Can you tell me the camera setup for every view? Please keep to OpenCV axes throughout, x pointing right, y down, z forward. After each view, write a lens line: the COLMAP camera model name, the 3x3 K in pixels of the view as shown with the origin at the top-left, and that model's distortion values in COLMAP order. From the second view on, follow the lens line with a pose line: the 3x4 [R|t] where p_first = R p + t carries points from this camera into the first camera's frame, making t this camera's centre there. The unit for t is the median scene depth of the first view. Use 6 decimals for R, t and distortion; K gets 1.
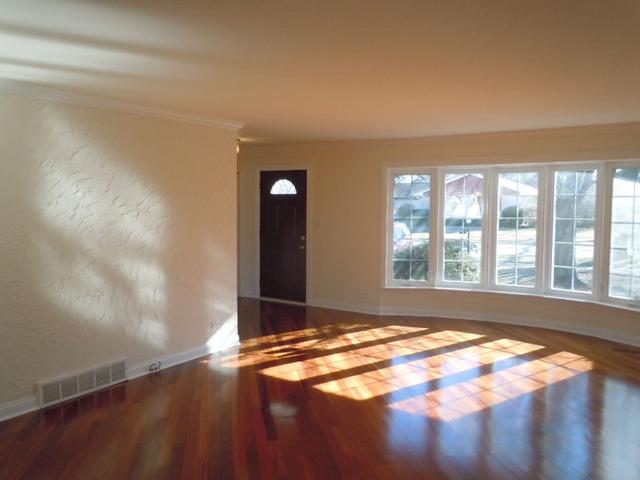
lens RADIAL K [[534.8, 0, 320.0], [0, 534.8, 240.0], [0, 0, 1]] dist [-0.006564, -0.051968]
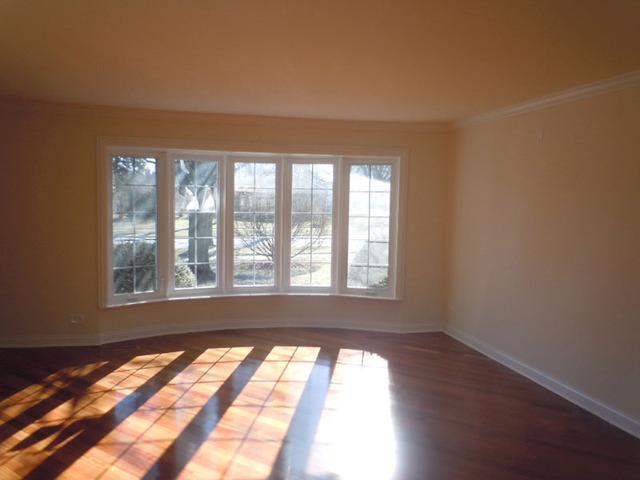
lens RADIAL K [[534.8, 0, 320.0], [0, 534.8, 240.0], [0, 0, 1]] dist [-0.006564, -0.051968]
pose [[0.674379, -0.044073, 0.737069, -0.247707], [0.030325, 0.999028, 0.031991, -0.020828], [-0.737762, 0.000778, 0.675060, 0.314136]]
